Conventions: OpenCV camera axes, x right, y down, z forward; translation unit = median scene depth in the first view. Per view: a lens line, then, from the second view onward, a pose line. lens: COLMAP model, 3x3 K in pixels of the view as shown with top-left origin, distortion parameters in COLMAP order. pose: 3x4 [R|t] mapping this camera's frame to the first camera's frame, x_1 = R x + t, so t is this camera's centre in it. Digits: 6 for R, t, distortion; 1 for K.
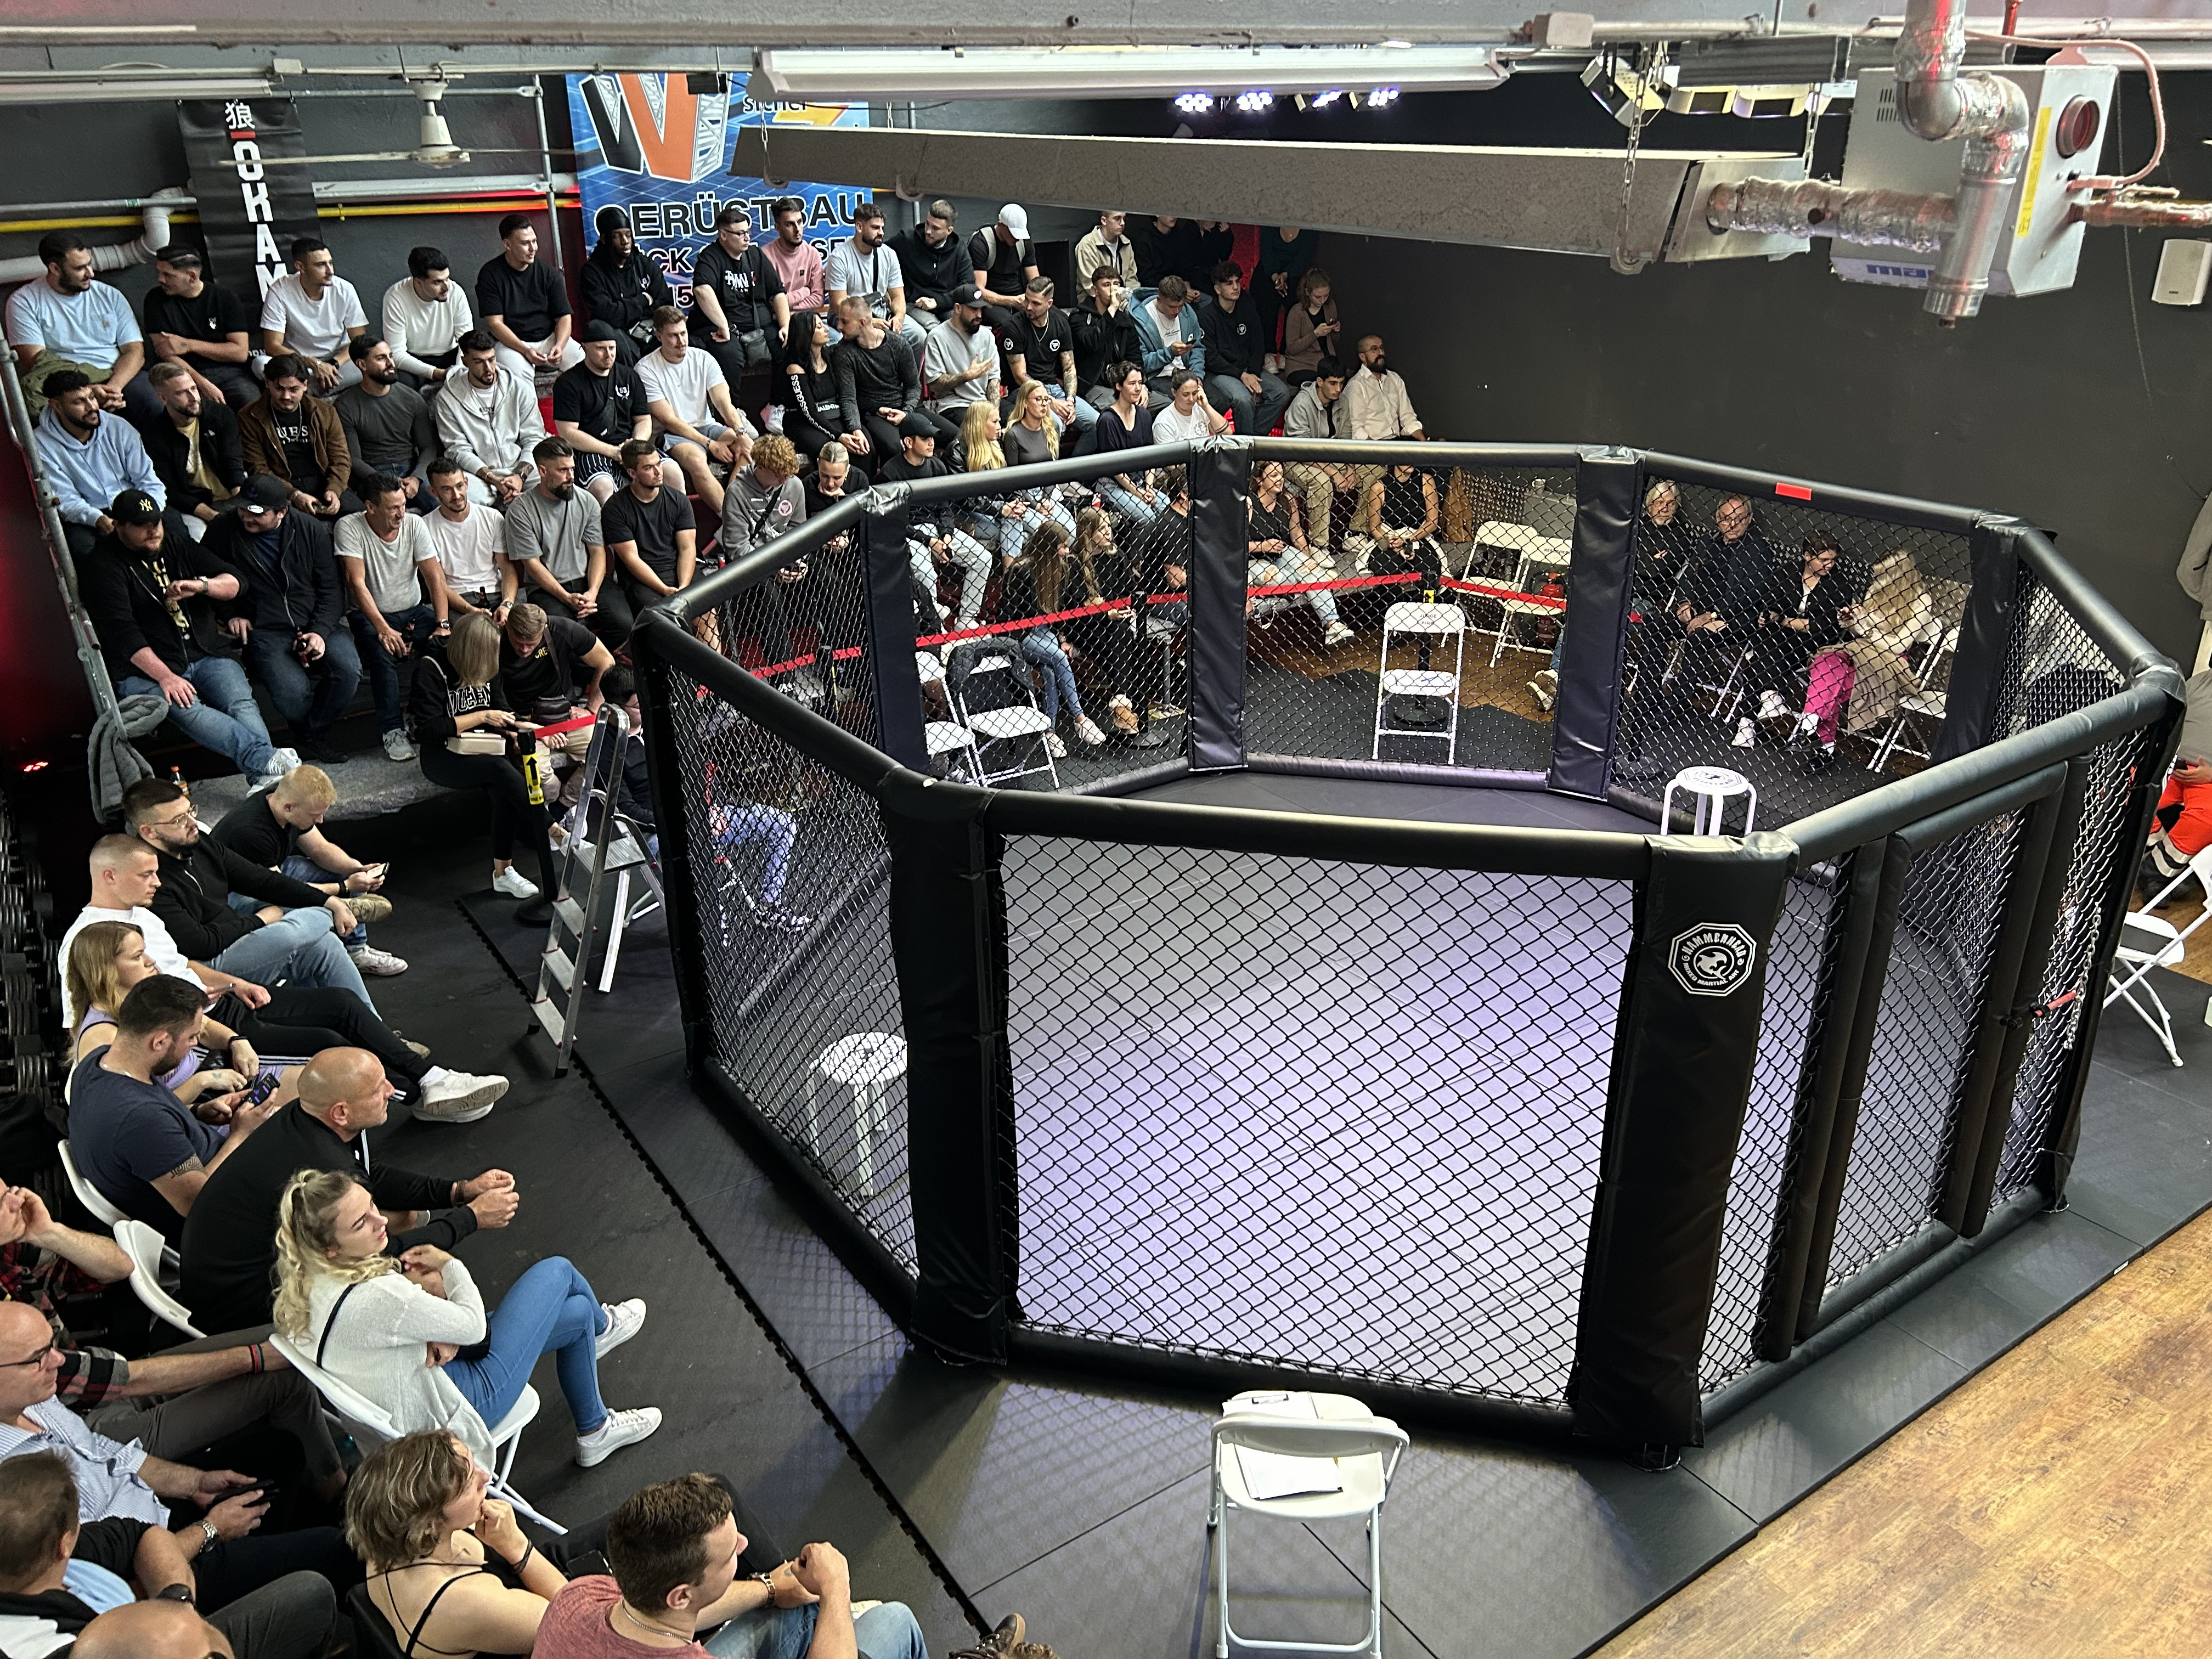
lens RADIAL K [[1639.4, 0, 1107.8], [0, 1639.4, 830.0], [0, 0, 1]] dist [0.018260, -0.027343]
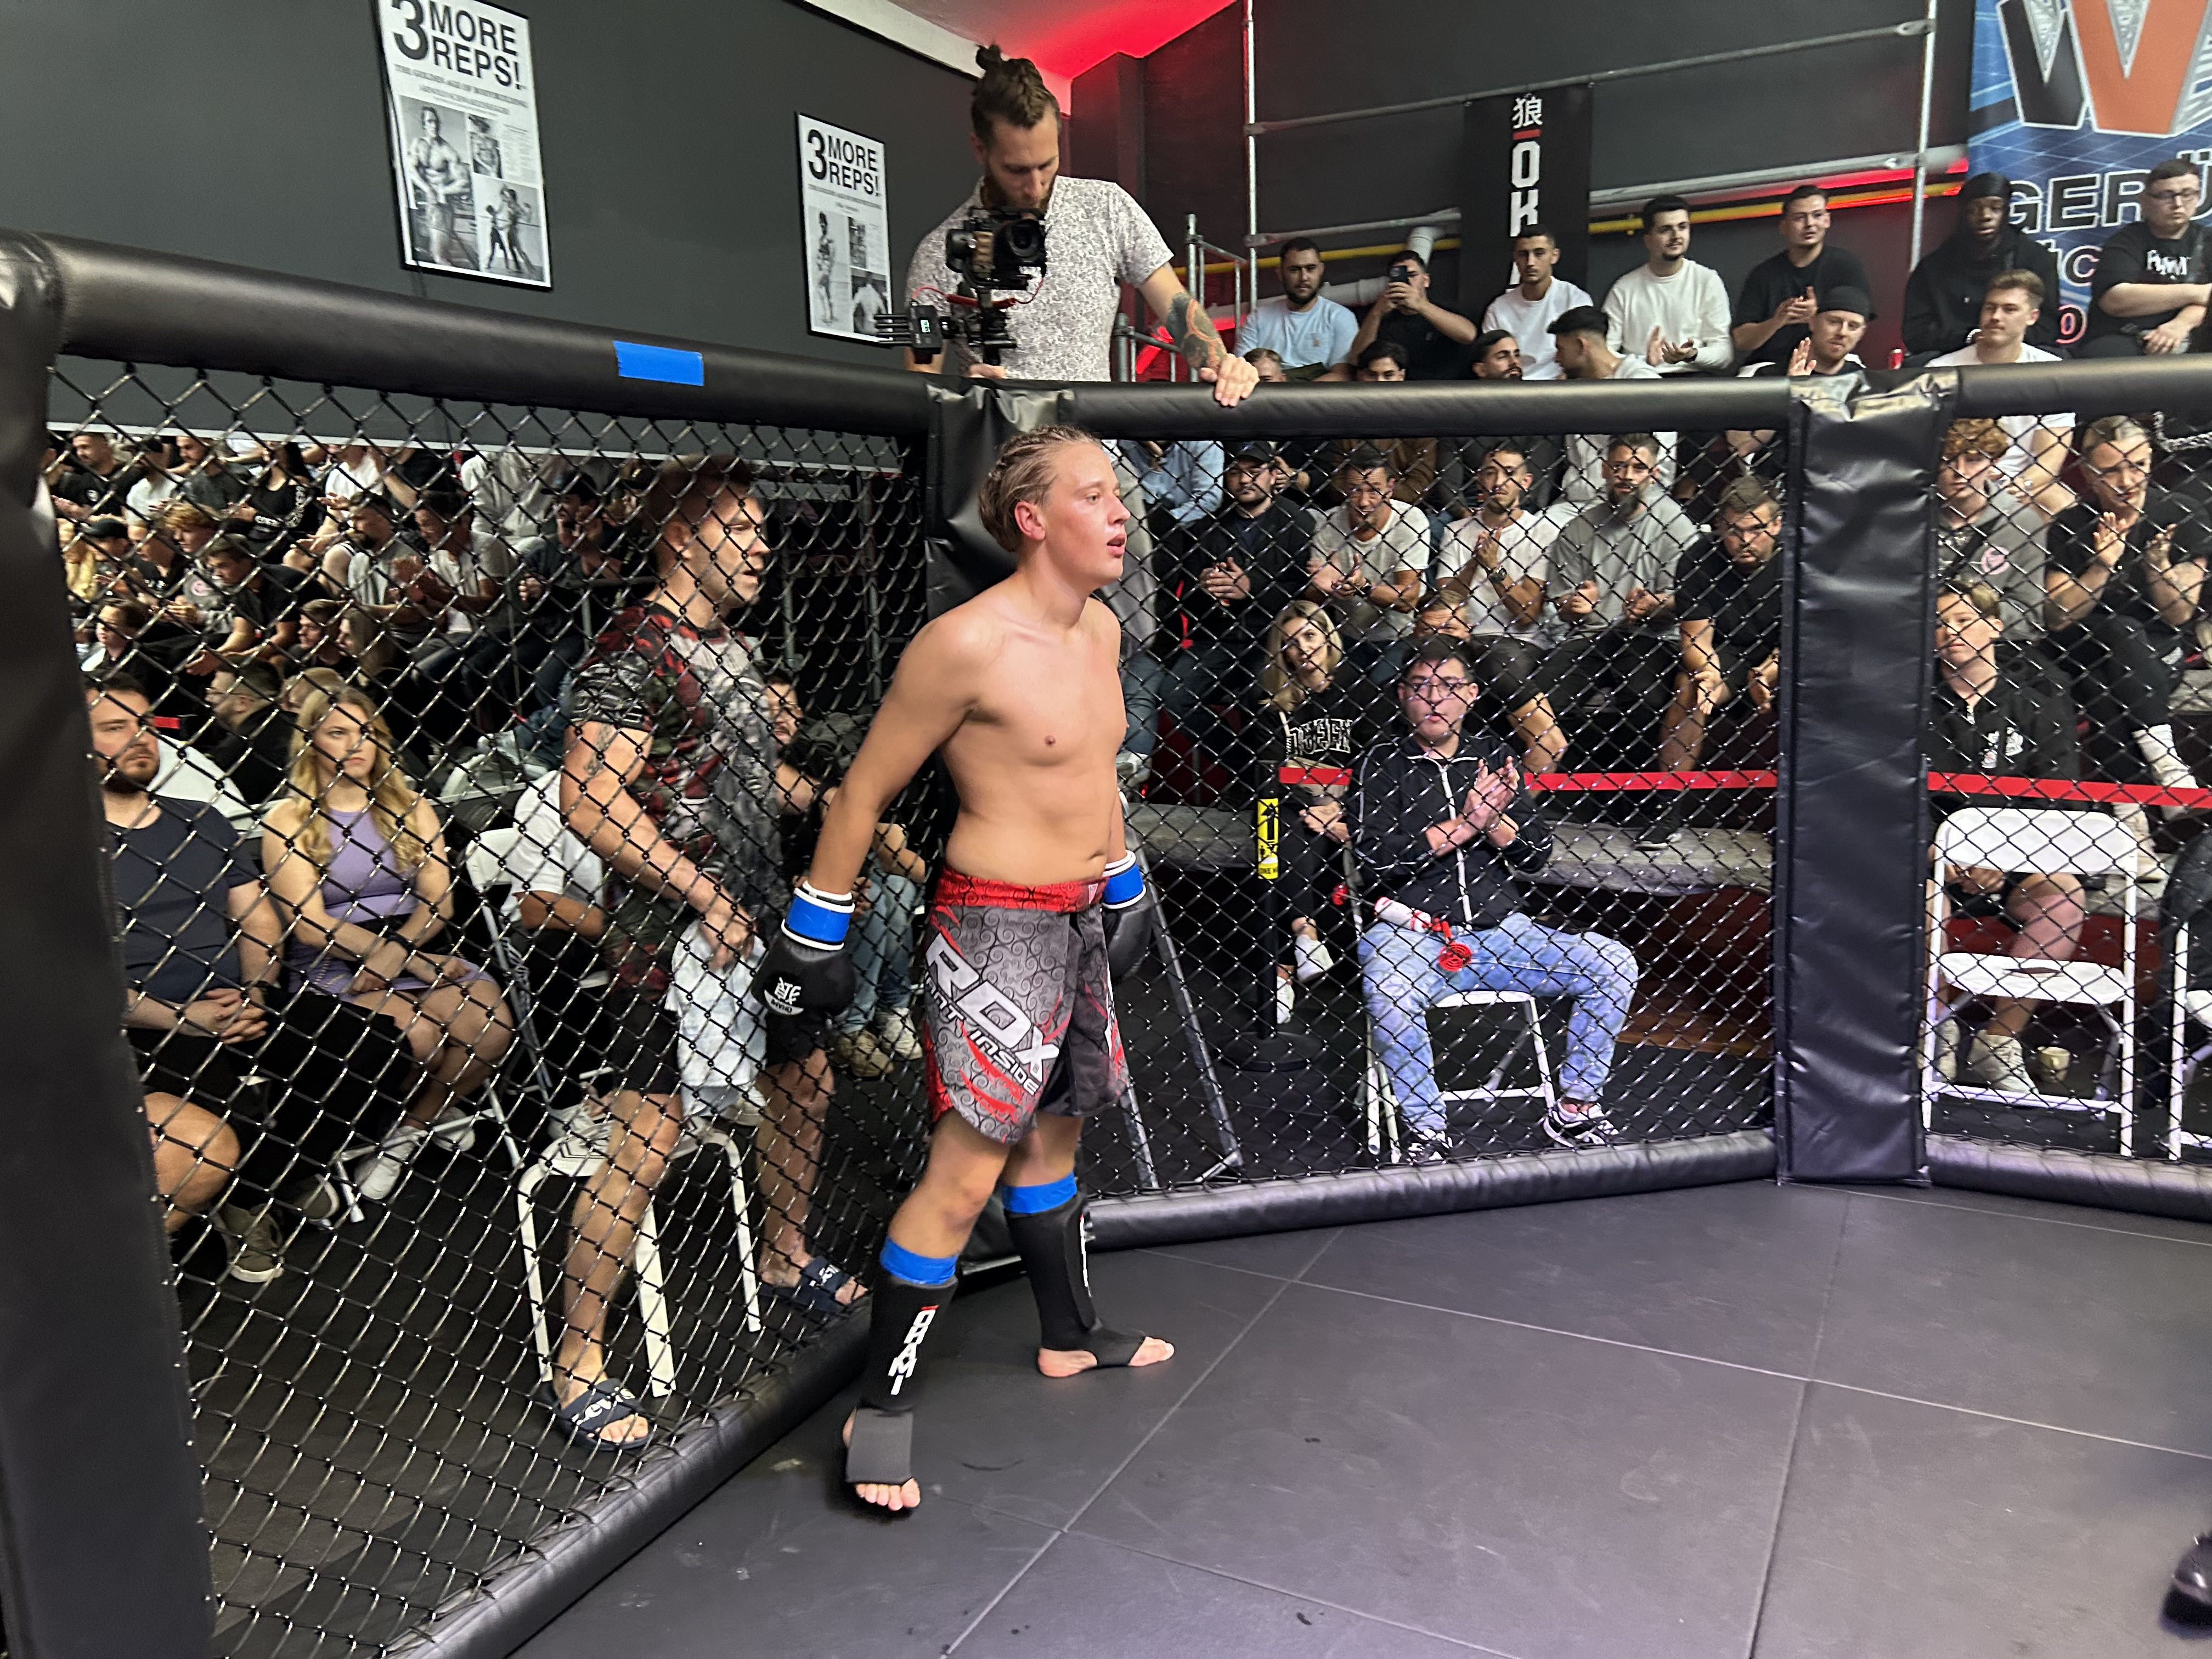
lens RADIAL K [[1639.4, 0, 1096.7], [0, 1639.4, 836.2], [0, 0, 1]] dist [0.018260, -0.027343]
pose [[0.461812, 0.152043, -0.873849, 0.147350], [-0.350195, 0.936415, -0.022142, 0.006687], [0.814919, 0.316243, 0.485693, 0.491159]]
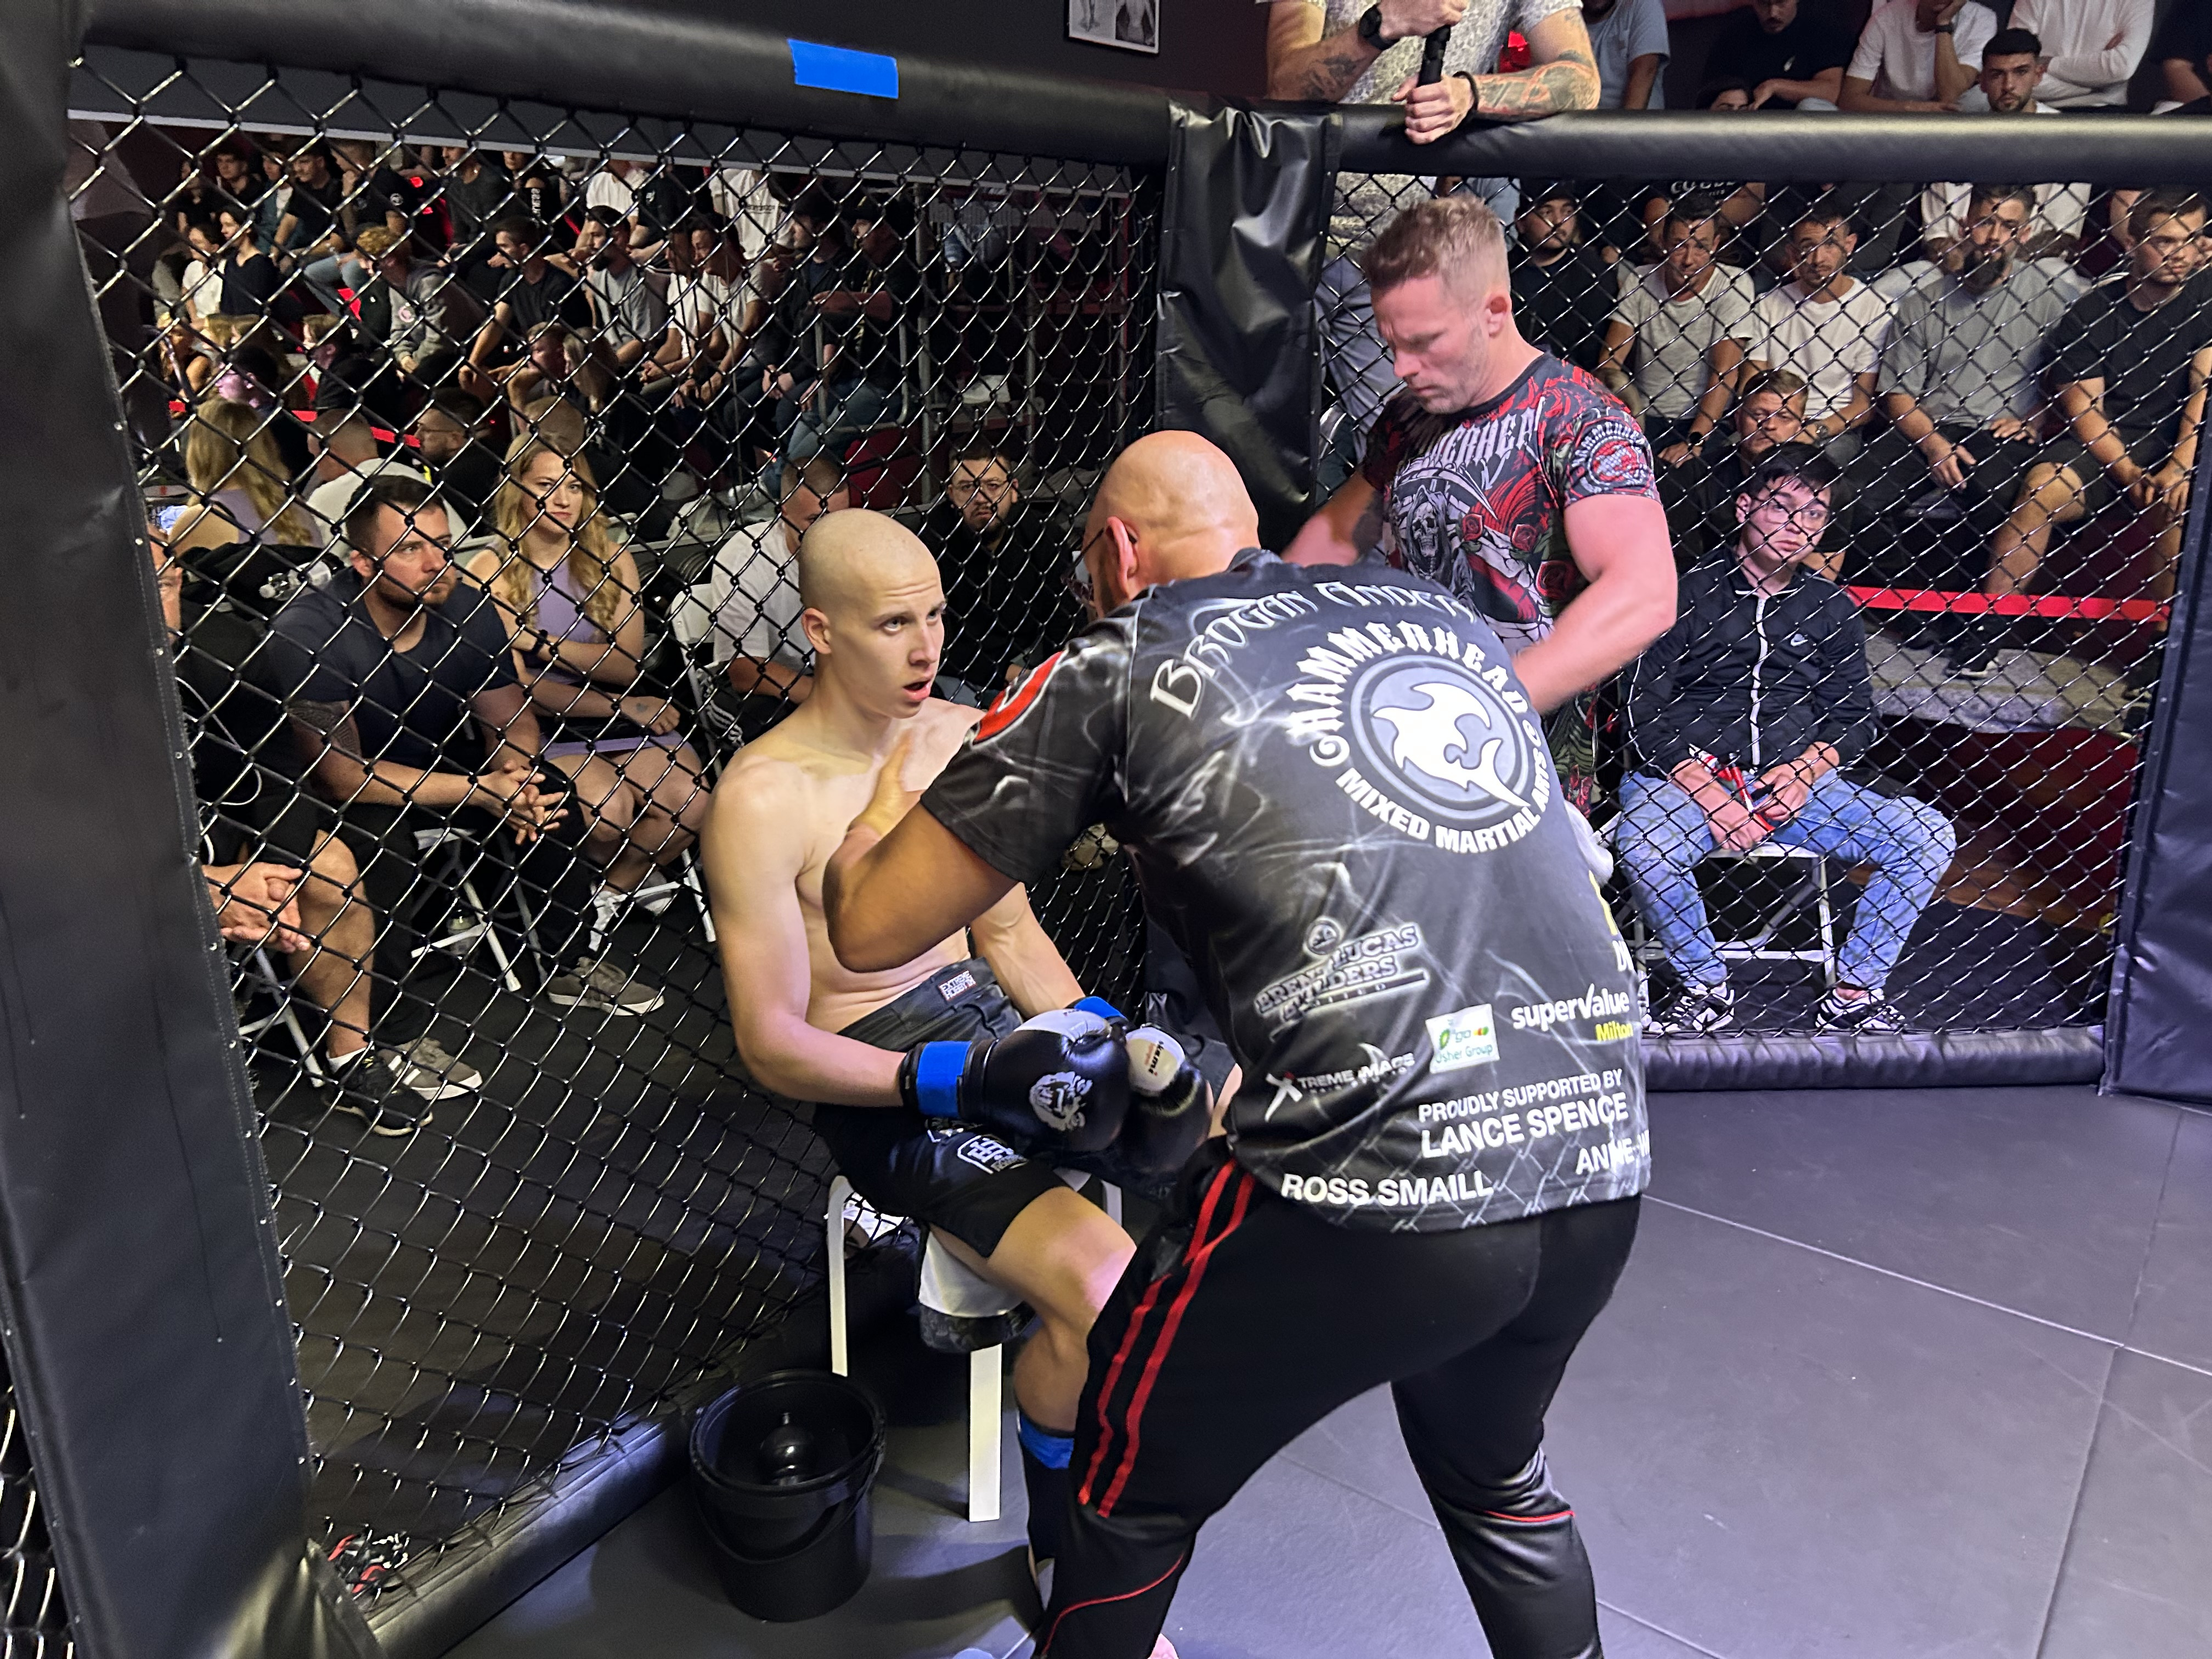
lens RADIAL K [[1639.4, 0, 1109.5], [0, 1639.4, 832.6], [0, 0, 1]] dist [0.018260, -0.027343]
pose [[0.327030, 0.310061, -0.892700, 0.115044], [-0.395656, 0.902787, 0.168620, -0.004727], [0.858200, 0.298058, 0.417915, 0.507040]]
